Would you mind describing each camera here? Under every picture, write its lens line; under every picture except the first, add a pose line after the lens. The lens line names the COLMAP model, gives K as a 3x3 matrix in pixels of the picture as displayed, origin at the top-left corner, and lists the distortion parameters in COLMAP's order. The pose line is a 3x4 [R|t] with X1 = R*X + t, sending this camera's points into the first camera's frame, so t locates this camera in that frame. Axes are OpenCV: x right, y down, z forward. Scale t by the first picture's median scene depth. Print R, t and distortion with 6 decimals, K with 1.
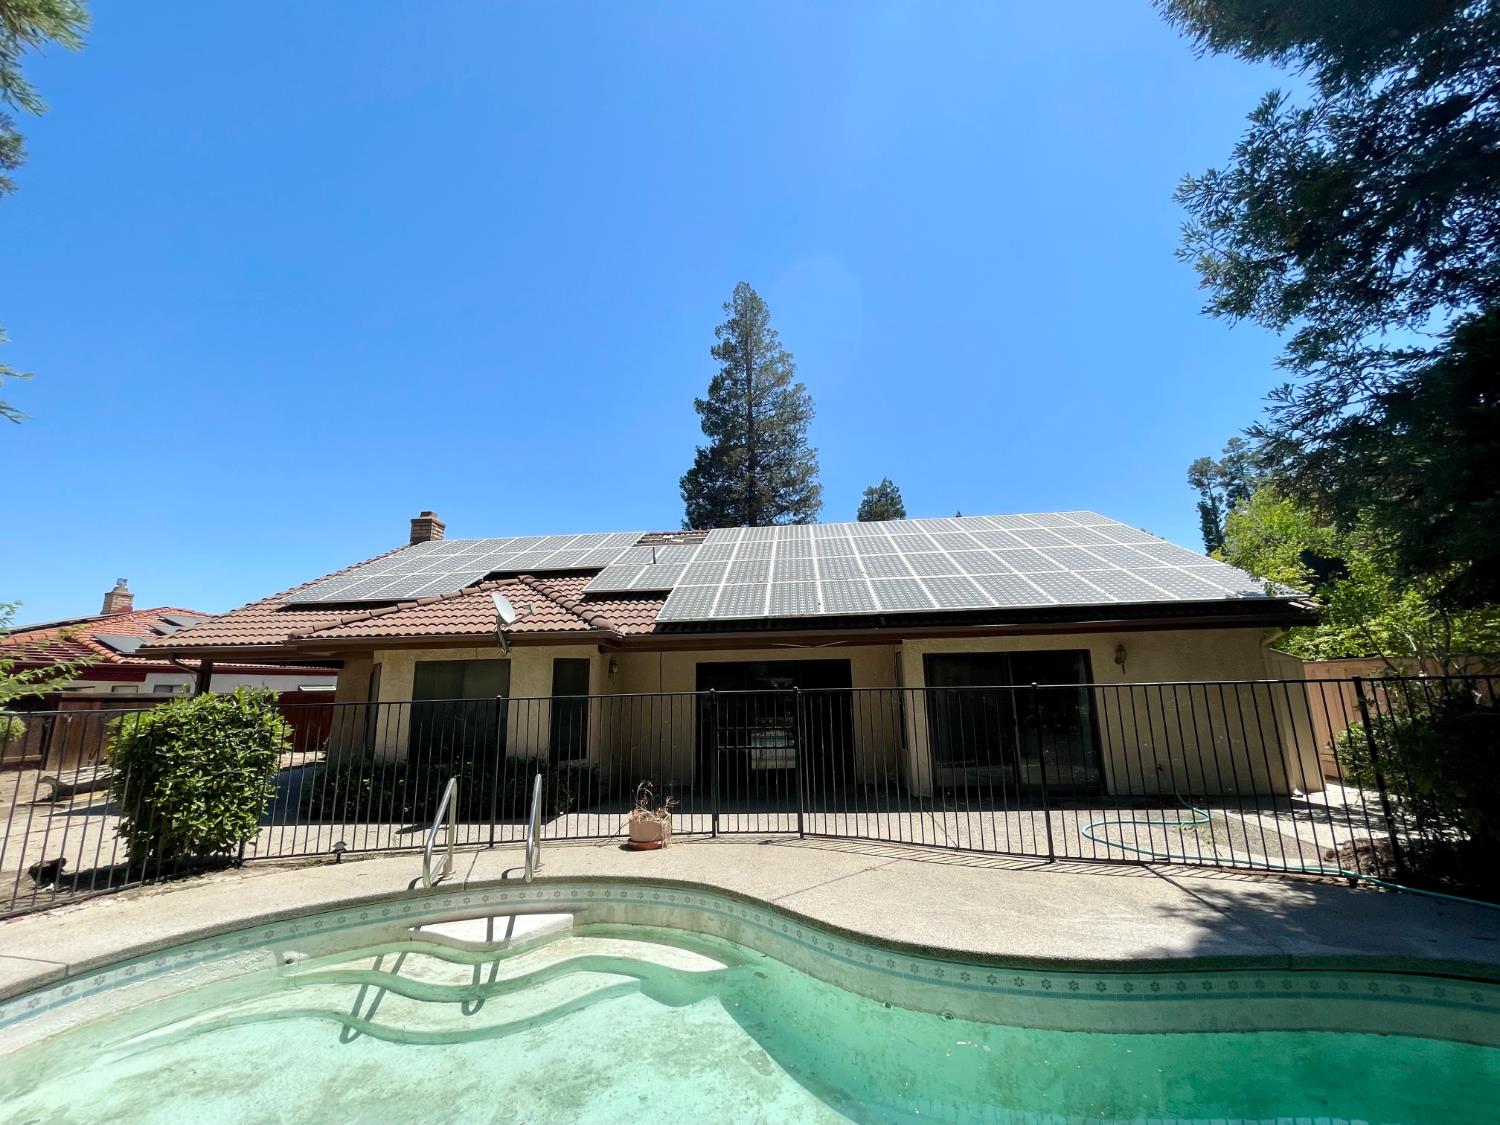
lens RADIAL K [[604.7, 0, 751.0], [0, 604.7, 563.1], [0, 0, 1]] dist [-0.000170, -0.000730]
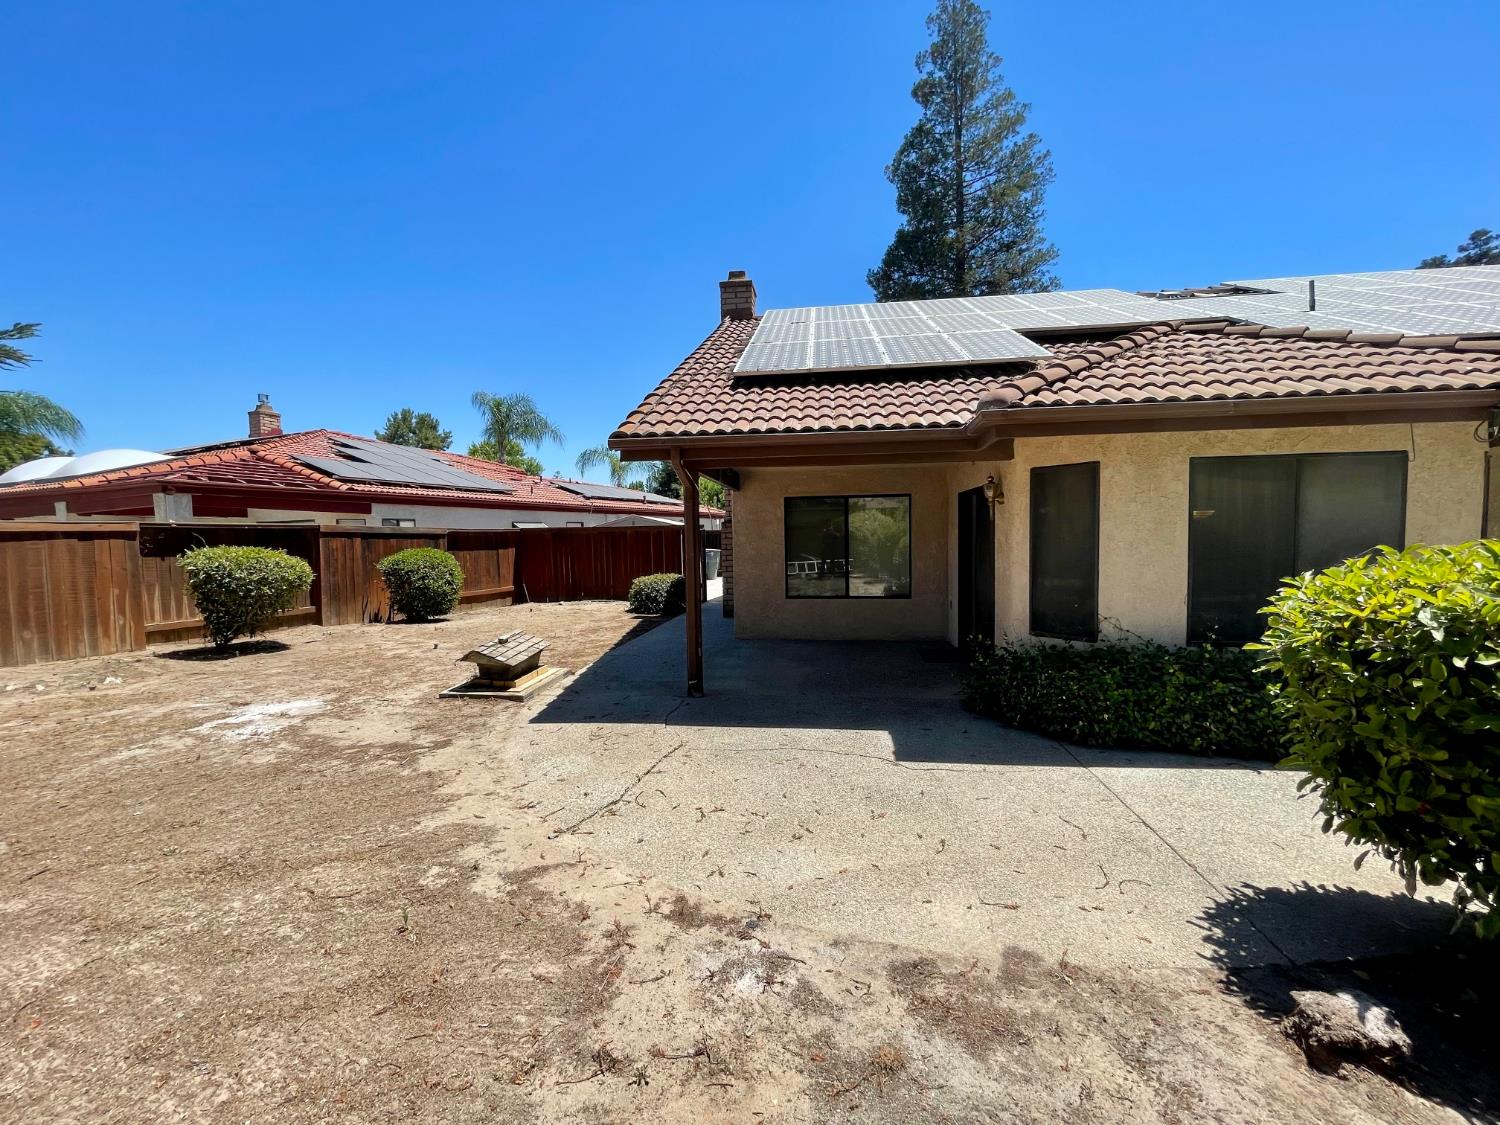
lens RADIAL K [[604.7, 0, 760.0], [0, 604.7, 563.5], [0, 0, 1]] dist [-0.000170, -0.000730]
pose [[0.999236, 0.005785, -0.038642, -0.906897], [0.004162, 0.967595, 0.252474, 0.119613], [0.038850, -0.252442, 0.966832, 0.470150]]
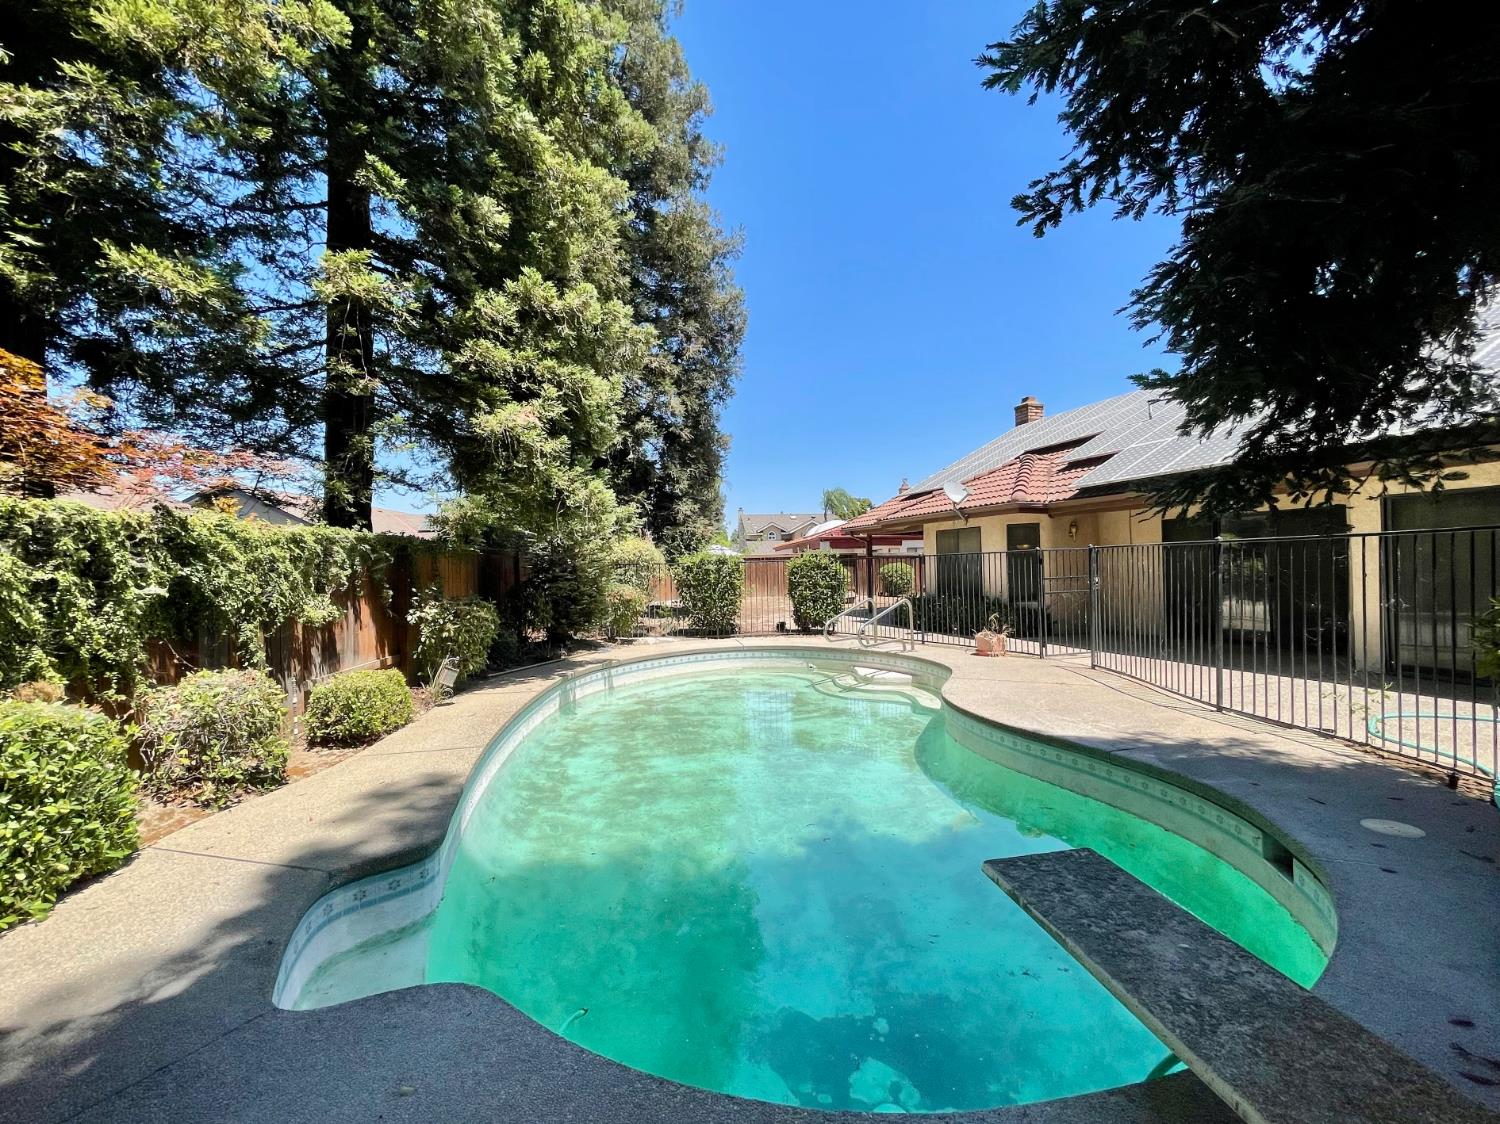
lens RADIAL K [[670.7, 0, 760.3], [0, 670.7, 577.1], [0, 0, 1]] dist [0.015347, 0.000023]
pose [[0.397048, 0.024401, -0.917473, 0.768543], [0.205206, 0.971980, 0.114656, -0.004790], [0.894563, -0.233795, 0.380915, -0.035639]]
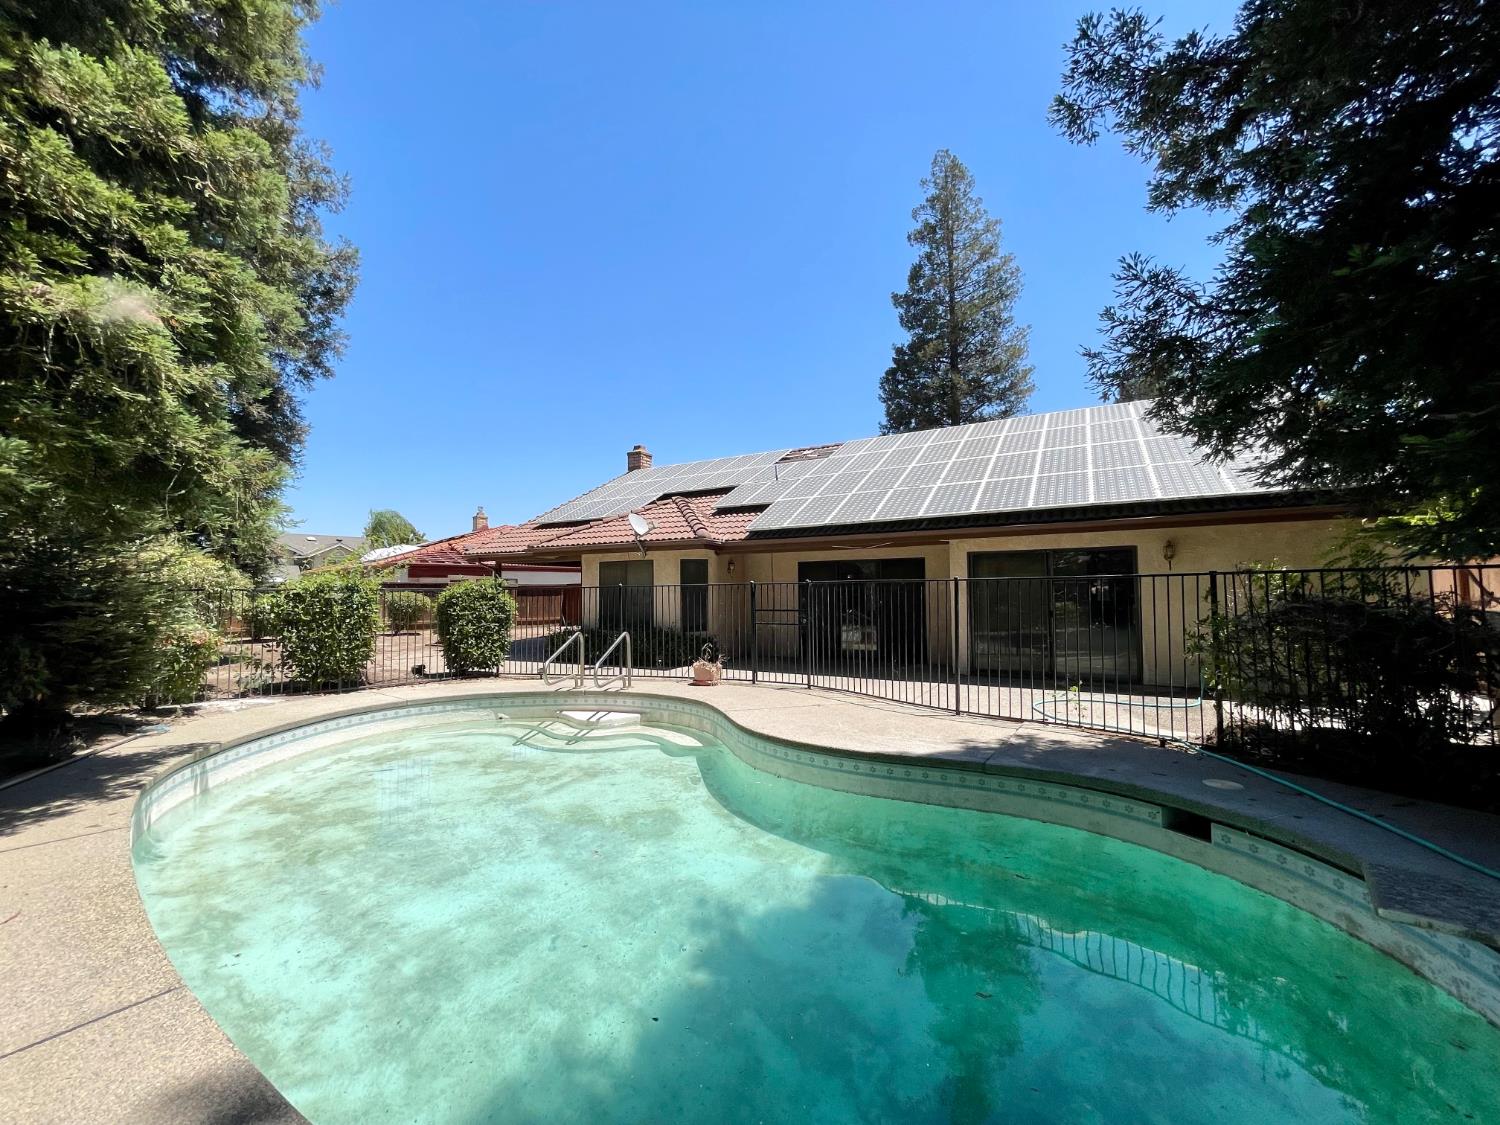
lens RADIAL K [[604.7, 0, 748.6], [0, 604.7, 556.0], [0, 0, 1]] dist [-0.000170, -0.000730]
pose [[0.911431, -0.011320, -0.411298, 0.373383], [0.075189, 0.987371, 0.139443, -0.028059], [0.404525, -0.158017, 0.900772, -0.164234]]
